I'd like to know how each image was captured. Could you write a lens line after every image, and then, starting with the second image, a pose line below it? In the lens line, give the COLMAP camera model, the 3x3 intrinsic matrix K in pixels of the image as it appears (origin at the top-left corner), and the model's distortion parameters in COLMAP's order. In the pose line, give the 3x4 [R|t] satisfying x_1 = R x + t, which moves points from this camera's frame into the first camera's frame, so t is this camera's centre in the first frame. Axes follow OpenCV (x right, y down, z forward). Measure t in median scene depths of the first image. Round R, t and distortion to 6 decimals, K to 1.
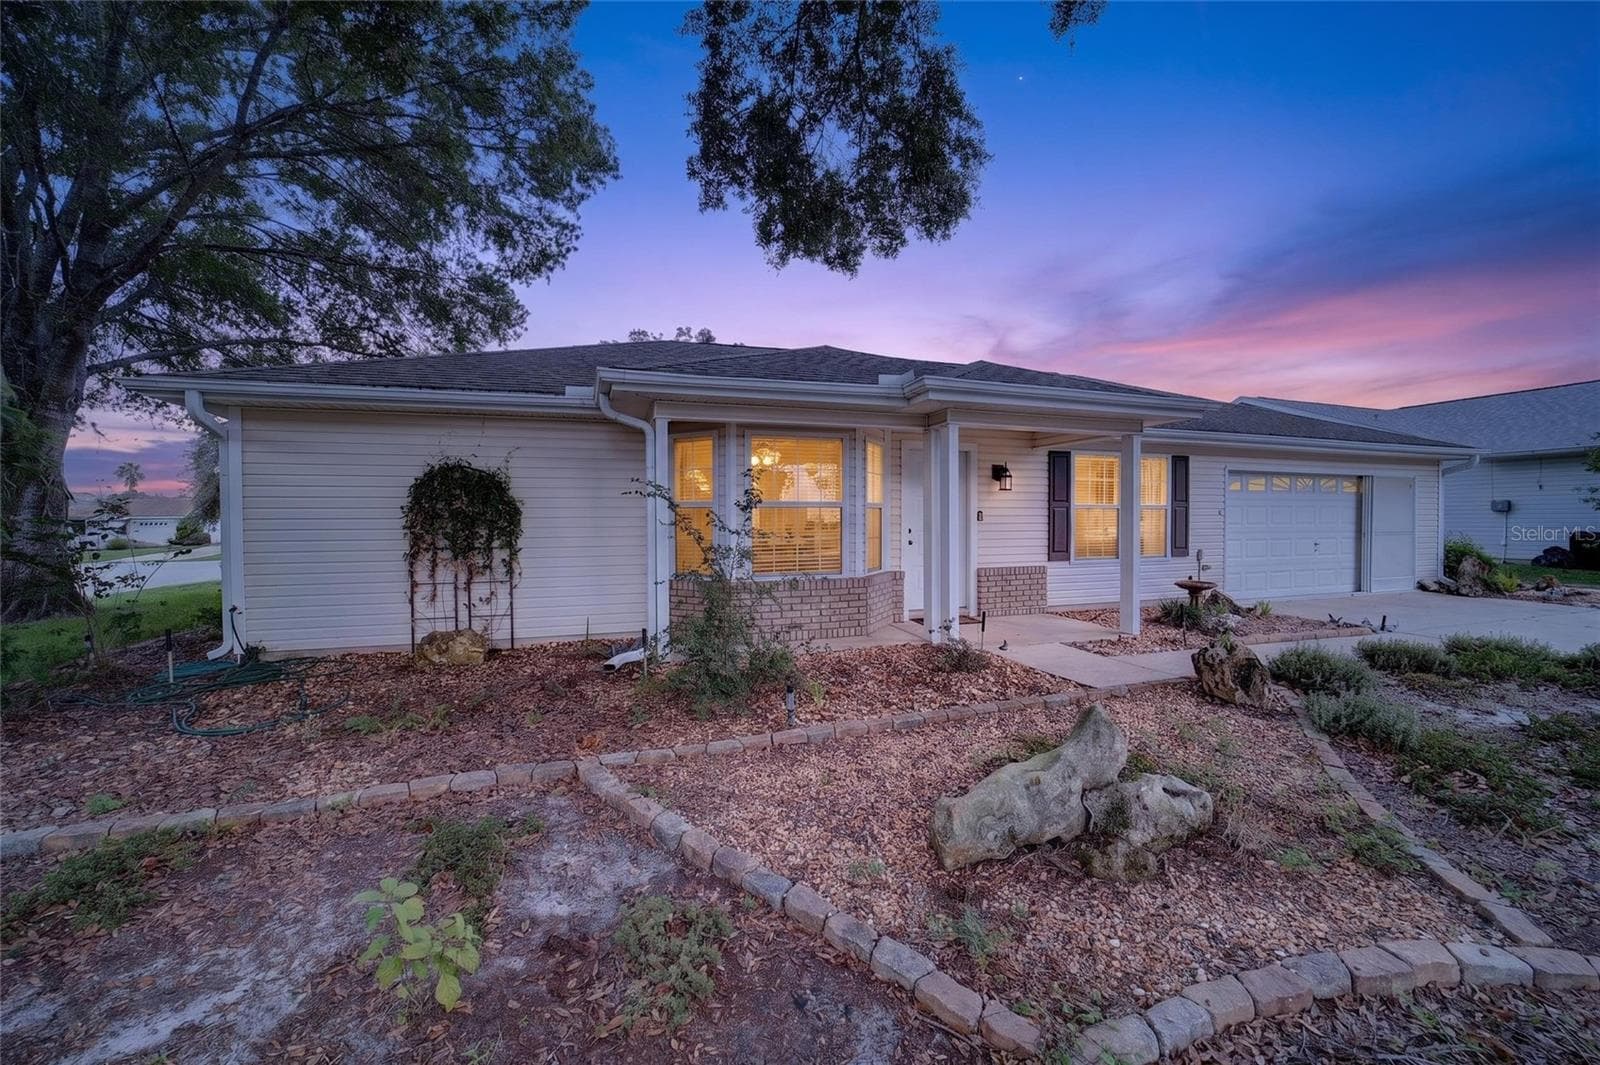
lens RADIAL K [[625.9, 0, 804.0], [0, 625.9, 532.8], [0, 0, 1]] dist [-0.038379, 0.008916]
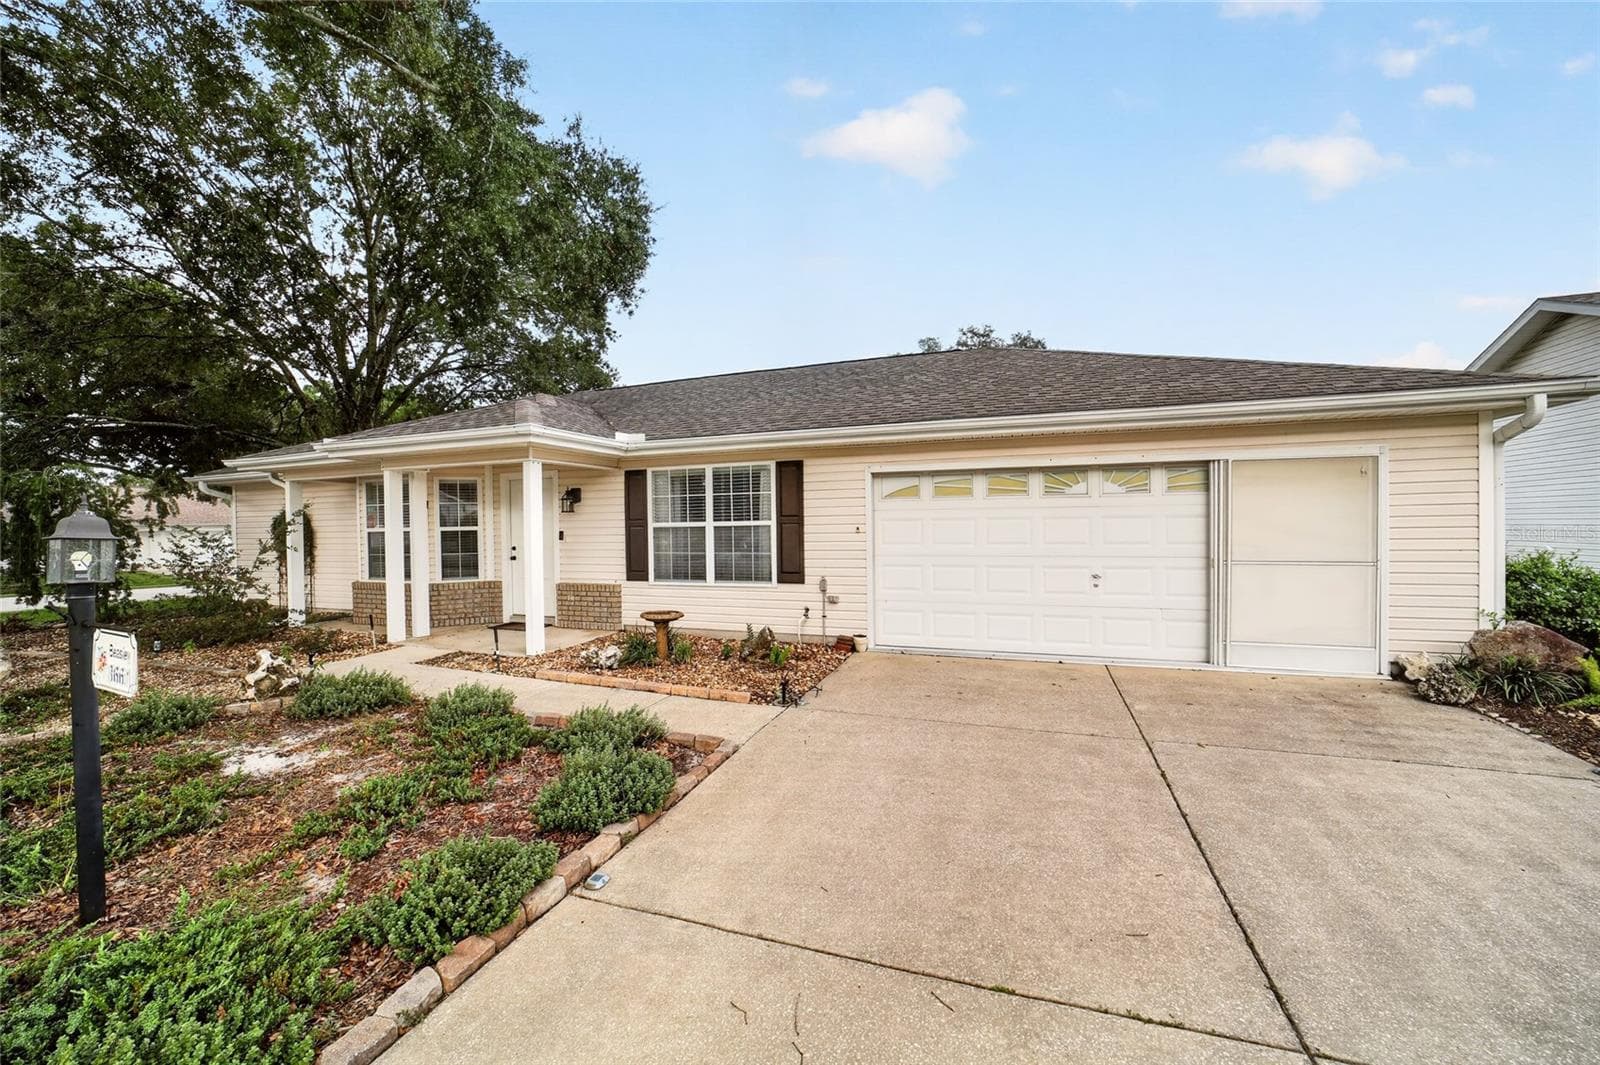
lens RADIAL K [[610.5, 0, 820.1], [0, 610.5, 515.3], [0, 0, 1]] dist [-0.036316, 0.000136]
pose [[0.782801, -0.014189, -0.622110, 1.149699], [-0.002152, 0.999672, -0.025508, -0.032239], [0.622268, 0.021306, 0.782514, 0.390137]]
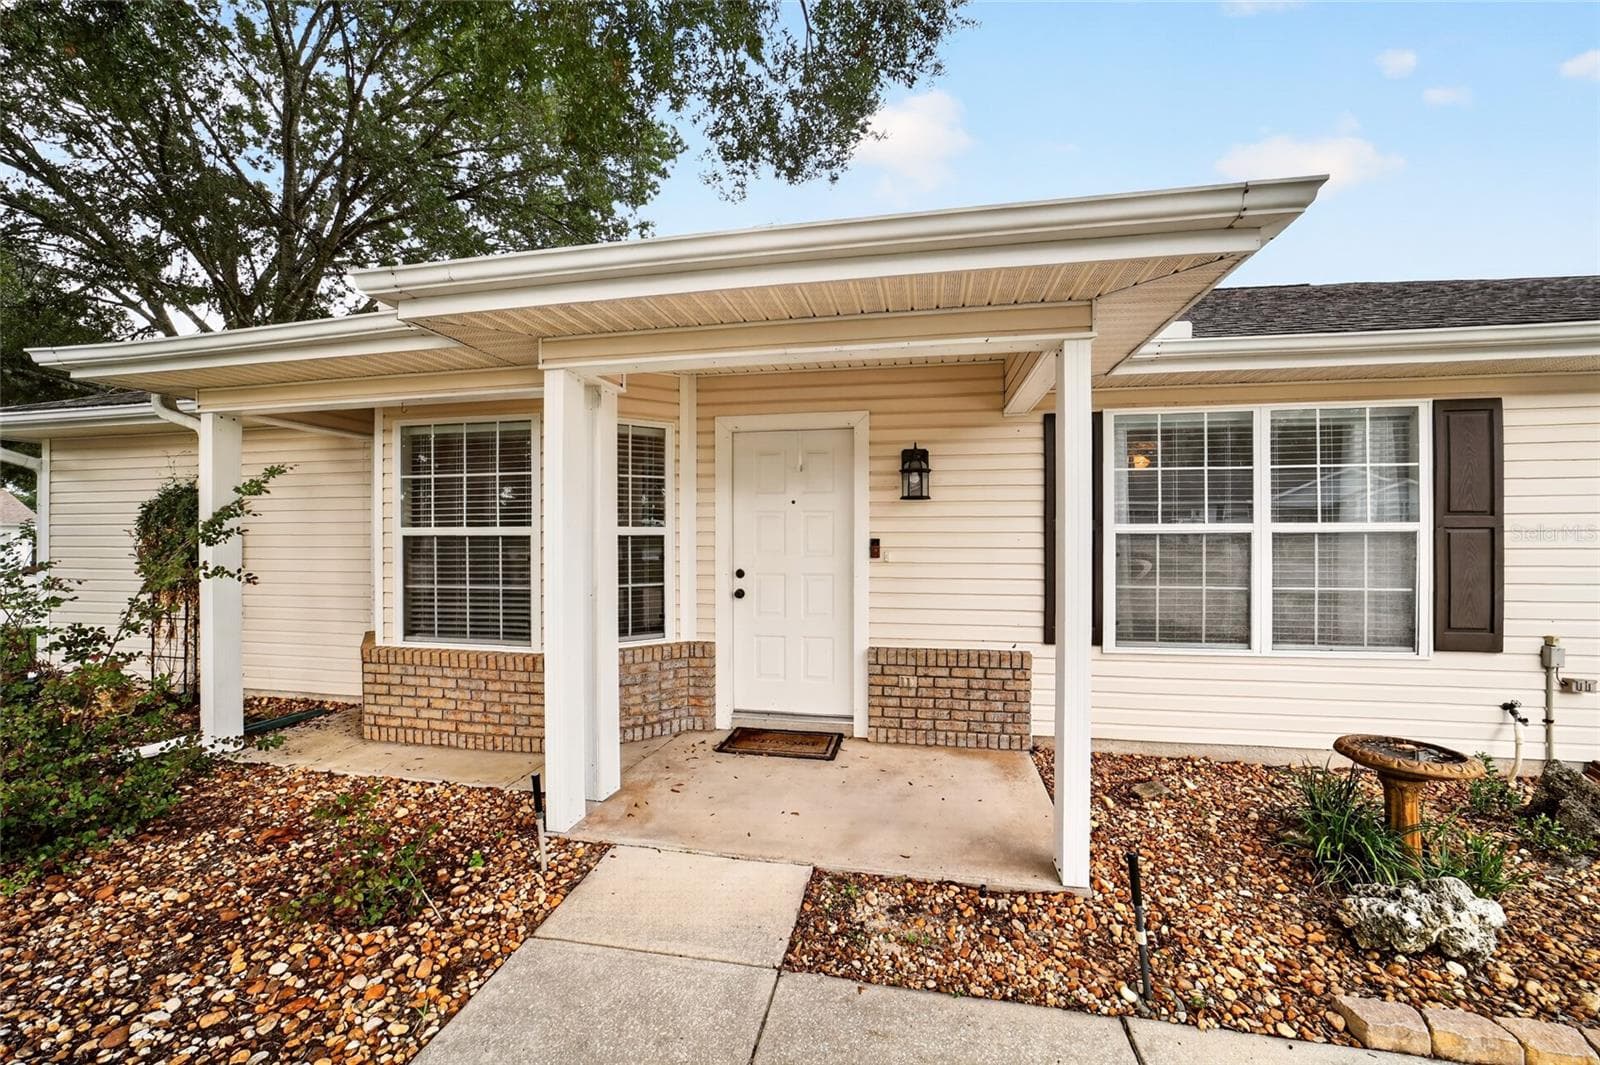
lens RADIAL K [[625.4, 0, 798.2], [0, 625.4, 531.9], [0, 0, 1]] dist [-0.037797, 0.009116]
pose [[0.868235, 0.004419, -0.496134, 0.428222], [-0.011410, 0.999874, -0.011061, -0.030210], [0.496022, 0.015264, 0.868176, 0.447337]]
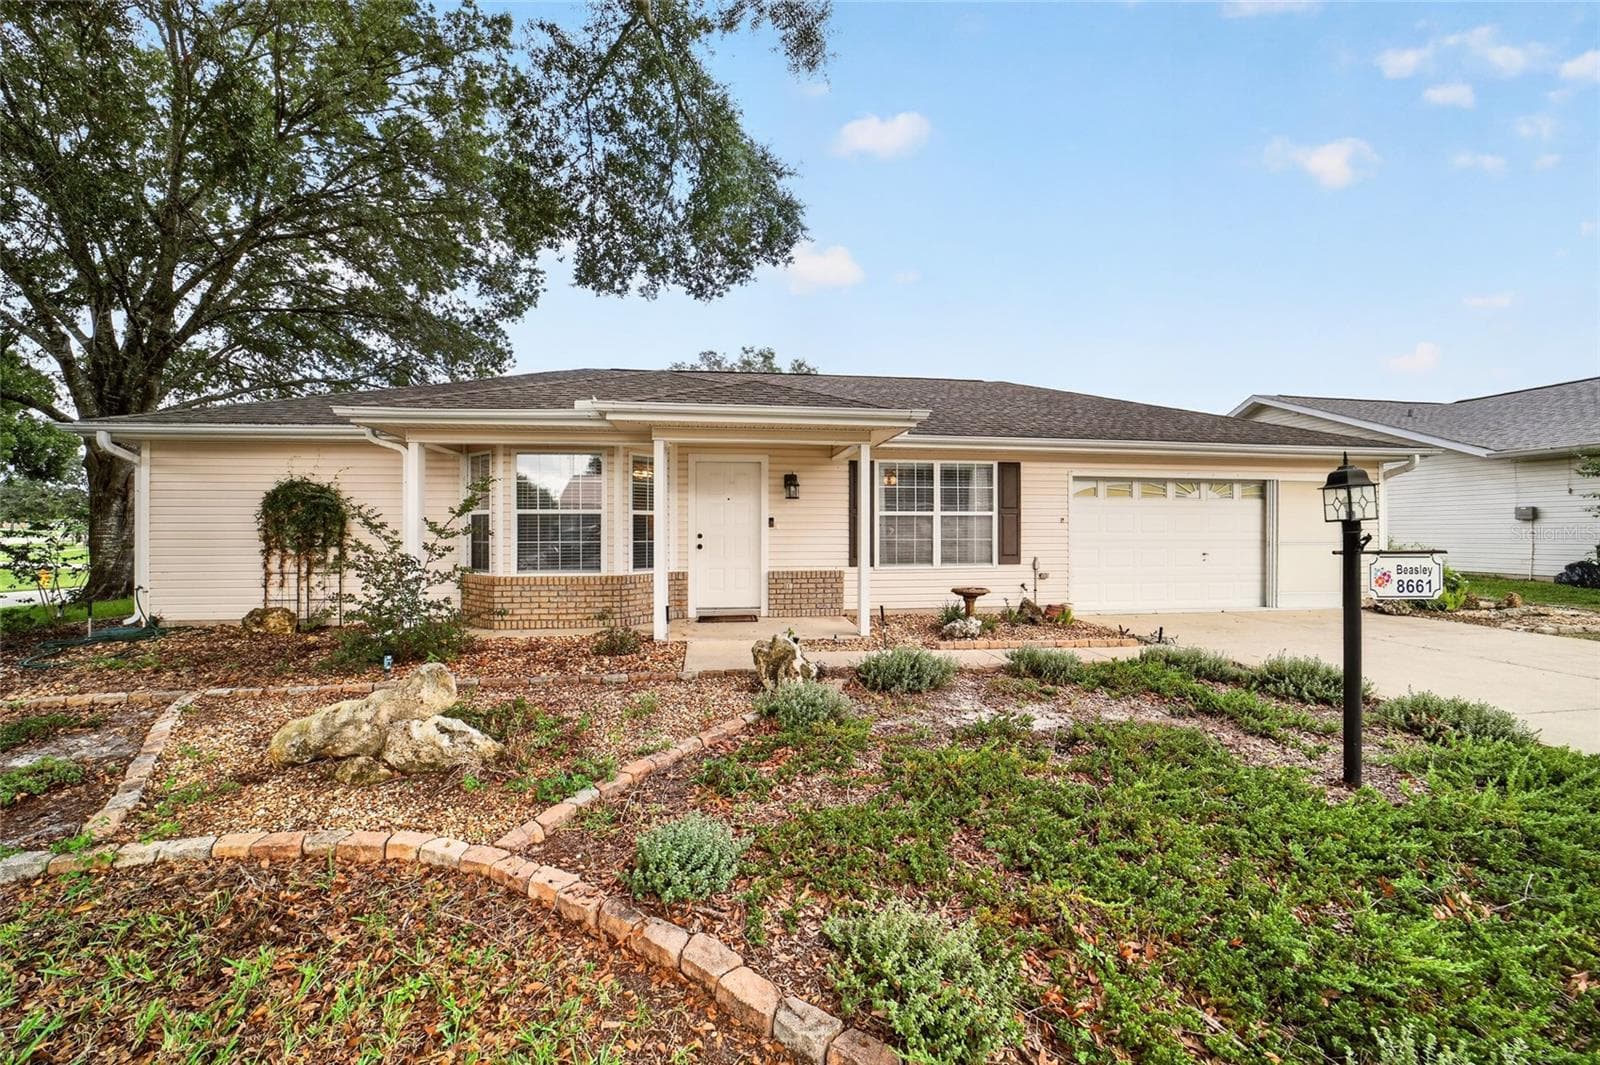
lens RADIAL K [[625.4, 0, 798.2], [0, 625.4, 531.9], [0, 0, 1]] dist [-0.037797, 0.009116]
pose [[0.982750, 0.003195, -0.184912, 0.461808], [-0.007023, 0.999774, -0.020049, 0.008965], [0.184806, 0.021001, 0.982551, -0.039787]]
